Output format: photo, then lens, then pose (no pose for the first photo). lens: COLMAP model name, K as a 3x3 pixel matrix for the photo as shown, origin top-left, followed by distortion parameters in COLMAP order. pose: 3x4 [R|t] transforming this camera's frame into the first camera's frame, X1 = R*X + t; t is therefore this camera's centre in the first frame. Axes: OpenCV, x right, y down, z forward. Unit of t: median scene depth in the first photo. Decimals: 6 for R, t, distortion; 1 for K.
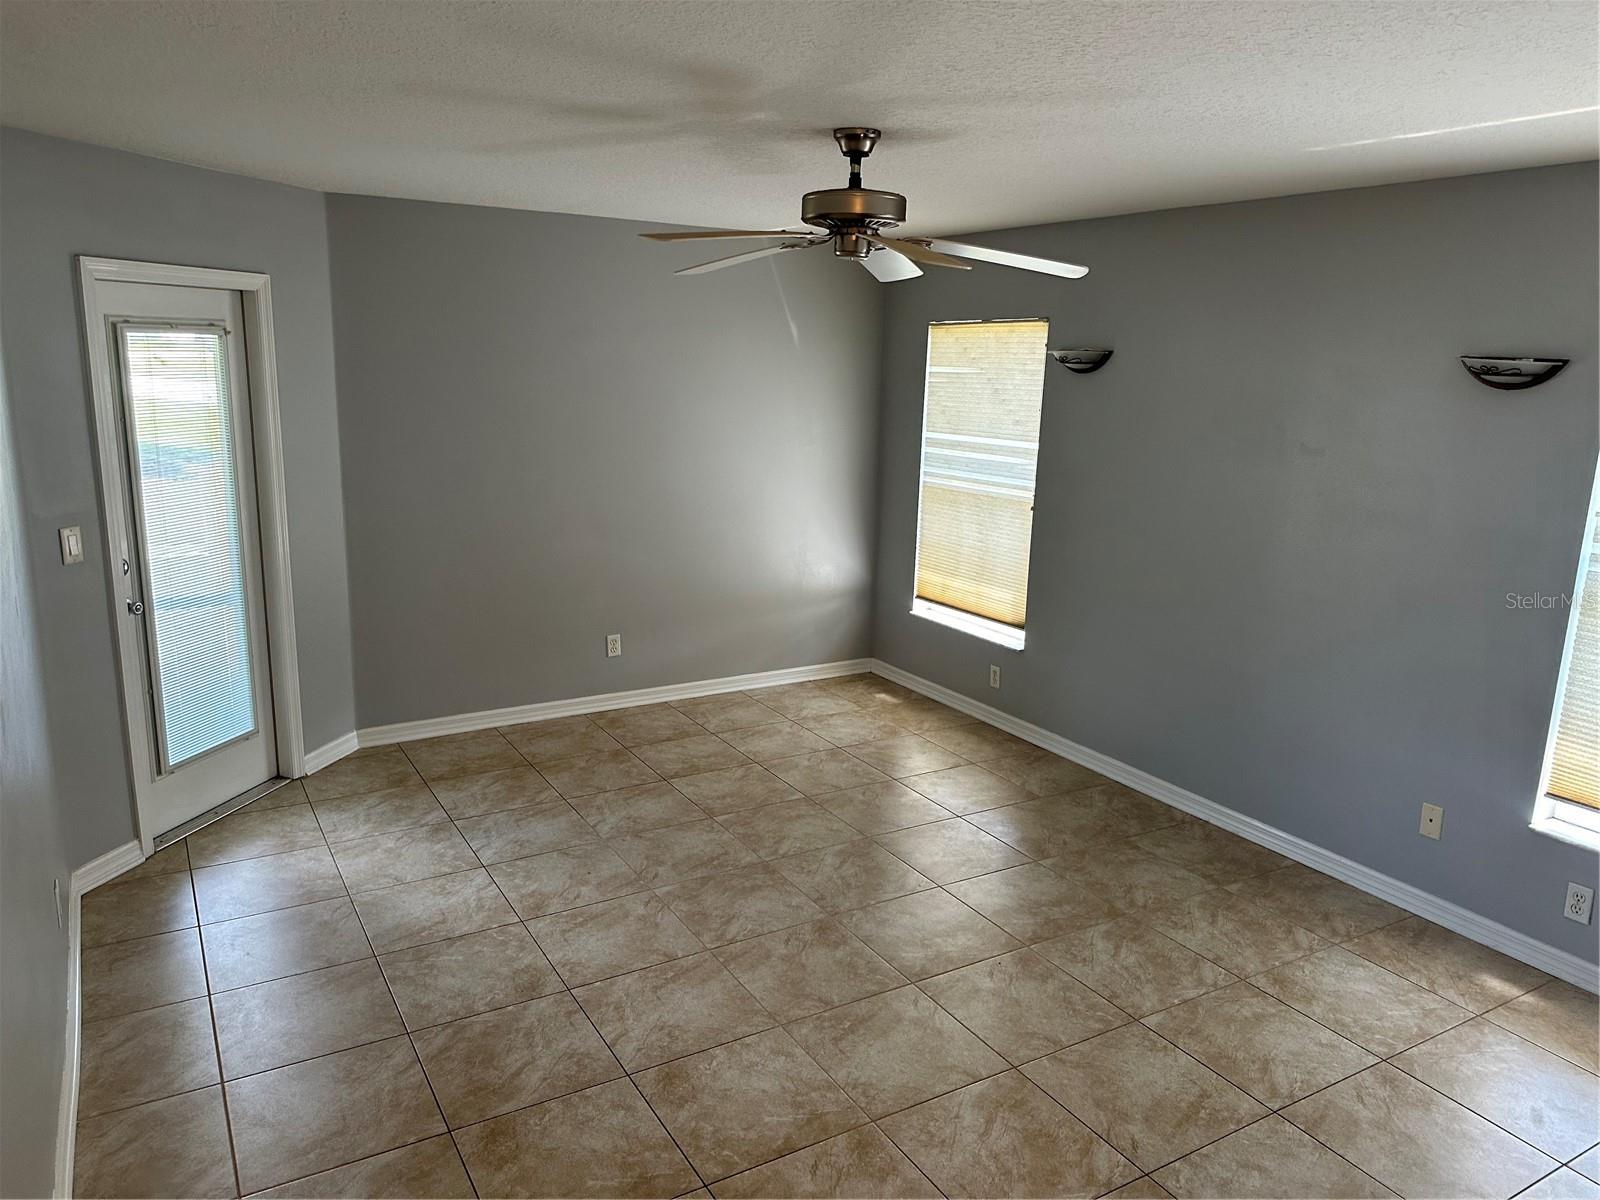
lens RADIAL K [[1111.6, 0, 798.5], [0, 1111.6, 600.3], [0, 0, 1]] dist [0.052257, -0.075781]
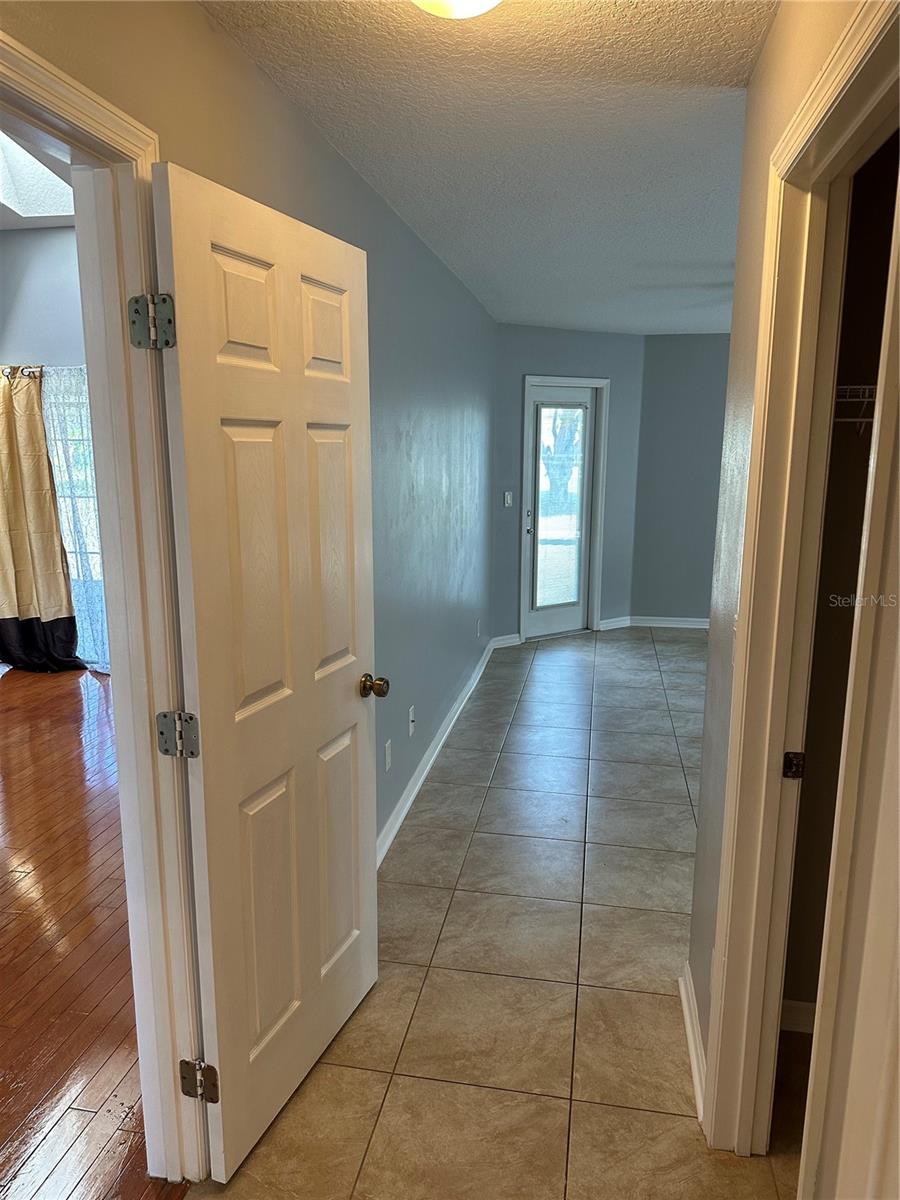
lens RADIAL K [[833.7, 0, 447.9], [0, 833.7, 611.5], [0, 0, 1]] dist [0.052257, -0.075781]
pose [[0.752757, 0.103389, -0.650129, 0.349925], [-0.115820, 0.992985, 0.023810, 0.130565], [0.648030, 0.057375, 0.759450, -0.331797]]
